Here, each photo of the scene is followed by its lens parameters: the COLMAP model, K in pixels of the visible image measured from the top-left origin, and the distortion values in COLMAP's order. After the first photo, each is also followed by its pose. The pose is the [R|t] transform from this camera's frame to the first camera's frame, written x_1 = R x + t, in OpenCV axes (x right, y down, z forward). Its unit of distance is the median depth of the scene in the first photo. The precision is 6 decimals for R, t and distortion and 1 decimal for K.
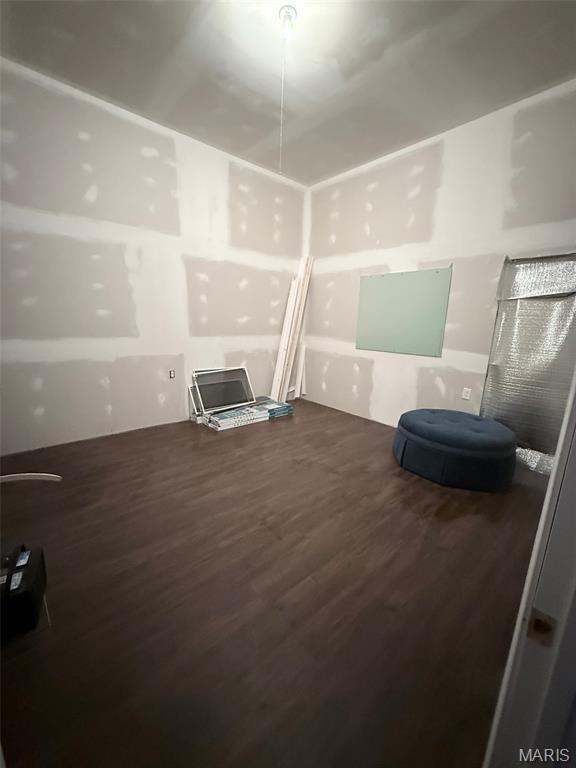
lens RADIAL K [[304.6, 0, 288.0], [0, 304.6, 384.0], [0, 0, 1]] dist [0.001099, 0.000316]
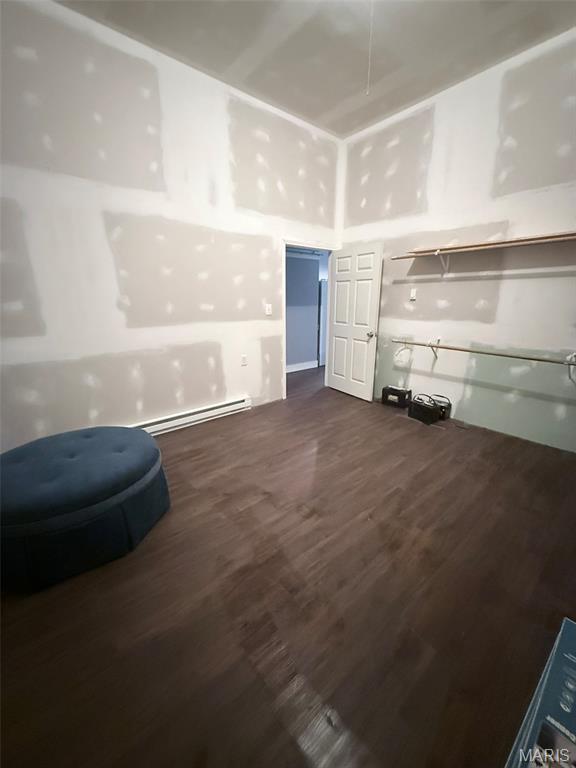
lens RADIAL K [[304.6, 0, 288.0], [0, 304.6, 384.0], [0, 0, 1]] dist [0.001099, 0.000316]
pose [[-0.999547, -0.029161, 0.007498, 0.118629], [-0.022018, 0.877771, 0.478574, -0.387495], [-0.020537, 0.478192, -0.878015, 1.783407]]
